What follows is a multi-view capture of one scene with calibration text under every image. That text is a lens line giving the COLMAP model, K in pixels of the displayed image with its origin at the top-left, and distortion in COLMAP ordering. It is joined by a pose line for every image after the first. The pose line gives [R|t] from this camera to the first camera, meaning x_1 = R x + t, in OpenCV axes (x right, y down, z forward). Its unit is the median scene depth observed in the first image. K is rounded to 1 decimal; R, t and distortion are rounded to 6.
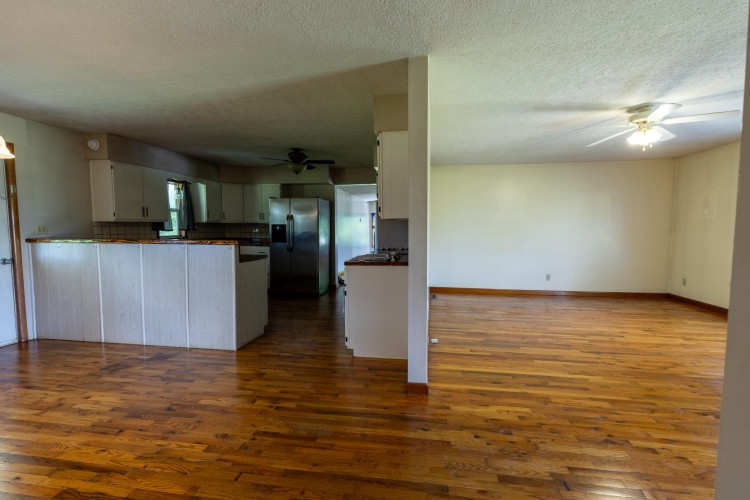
lens RADIAL K [[351.1, 0, 374.1], [0, 351.1, 251.6], [0, 0, 1]] dist [0.001471, 0.000154]
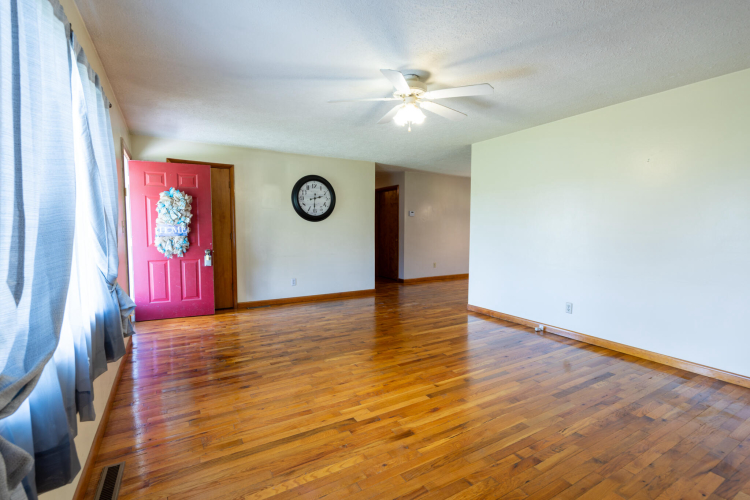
lens RADIAL K [[351.1, 0, 374.1], [0, 351.1, 251.6], [0, 0, 1]] dist [0.001471, 0.000154]
pose [[-0.772694, 0.044747, -0.633200, 1.358246], [-0.044449, 0.991250, 0.124291, -0.109674], [0.633221, 0.124184, -0.763943, 1.603429]]
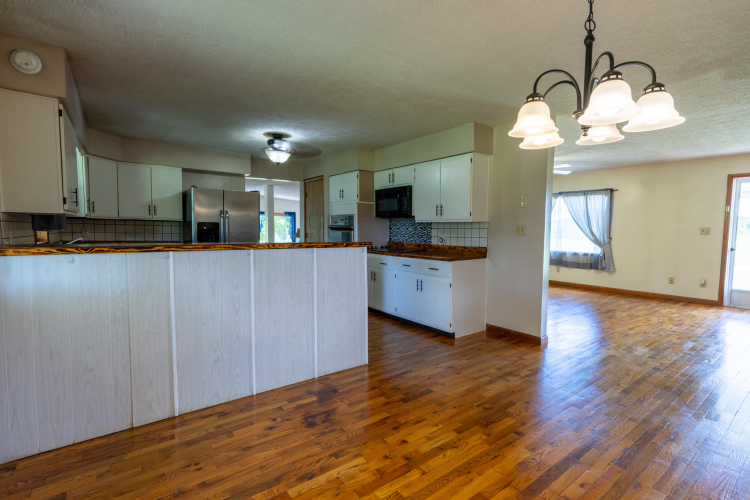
lens RADIAL K [[351.1, 0, 374.1], [0, 351.1, 251.6], [0, 0, 1]] dist [0.001471, 0.000154]
pose [[0.697545, -0.042381, 0.715287, -1.037887], [0.040793, 0.998979, 0.019409, -0.023472], [-0.715379, 0.015640, 0.698562, 0.359394]]
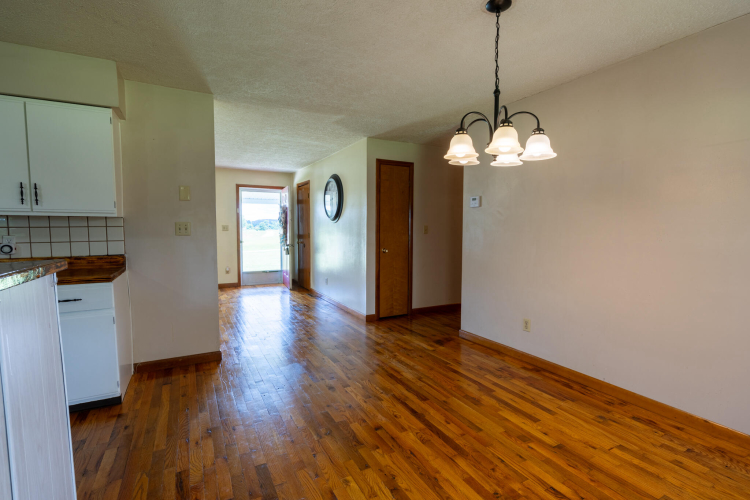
lens RADIAL K [[354.8, 0, 374.9], [0, 354.8, 253.0], [0, 0, 1]] dist [0.002358, 0.000219]
pose [[-0.601786, -0.057411, 0.796592, -0.920815], [0.051839, 0.992502, 0.110692, -0.064140], [-0.796974, 0.107907, -0.594297, 0.954385]]
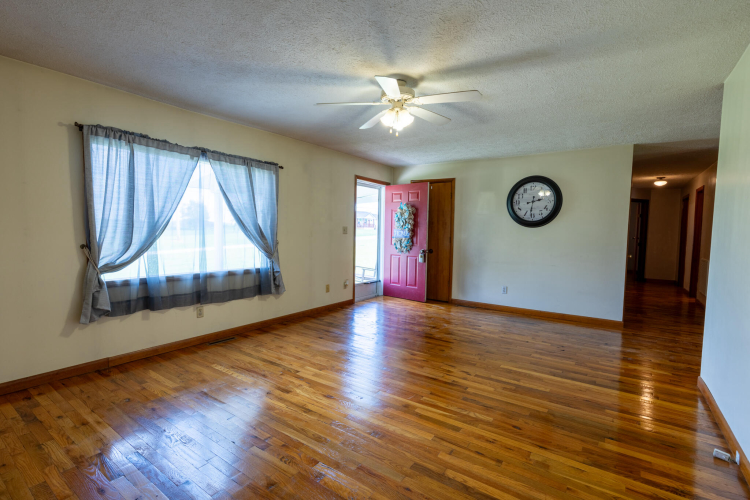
lens RADIAL K [[351.1, 0, 374.1], [0, 351.1, 251.6], [0, 0, 1]] dist [0.001471, 0.000154]
pose [[-0.897141, -0.041404, 0.439799, 0.447412], [0.013955, 0.992445, 0.121897, -0.121193], [-0.441523, 0.115497, -0.889785, 1.781267]]
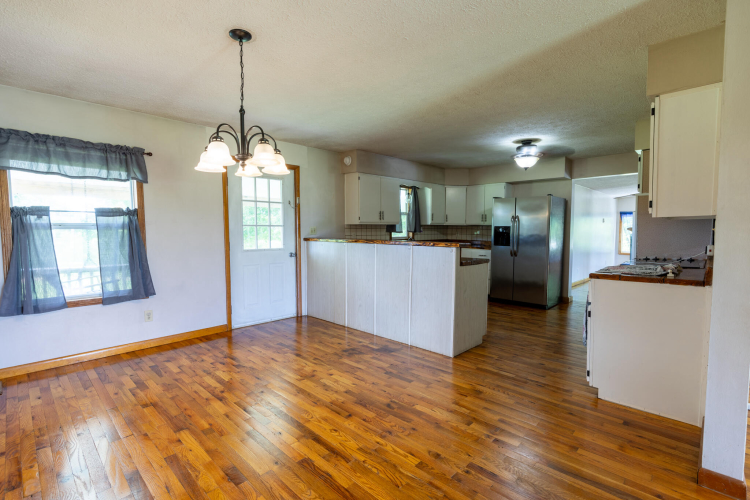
lens RADIAL K [[351.1, 0, 374.1], [0, 351.1, 251.6], [0, 0, 1]] dist [0.001471, 0.000154]
pose [[0.821507, 0.036121, -0.569053, -0.034126], [-0.039692, 0.999193, 0.006124, -0.005081], [0.568815, 0.017556, 0.822278, 0.083558]]
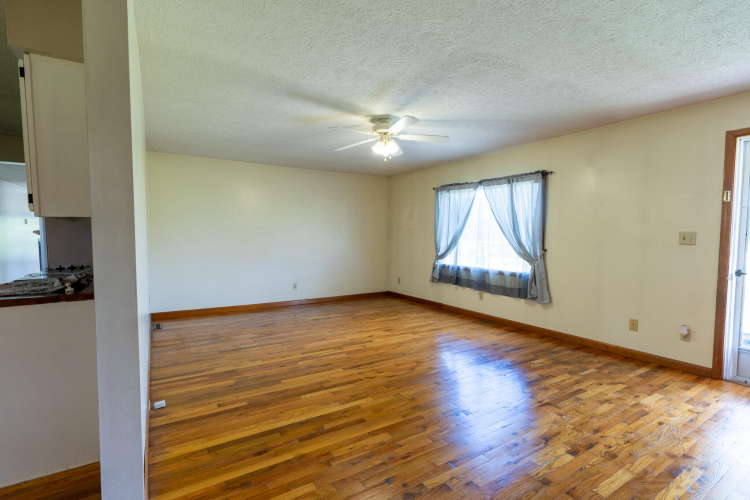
lens RADIAL K [[354.8, 0, 374.9], [0, 354.8, 253.0], [0, 0, 1]] dist [0.002358, 0.000219]
pose [[0.752004, -0.028189, 0.658556, 0.047096], [0.038112, 0.999273, -0.000747, -0.016539], [-0.658056, 0.025661, 0.752532, 0.238901]]
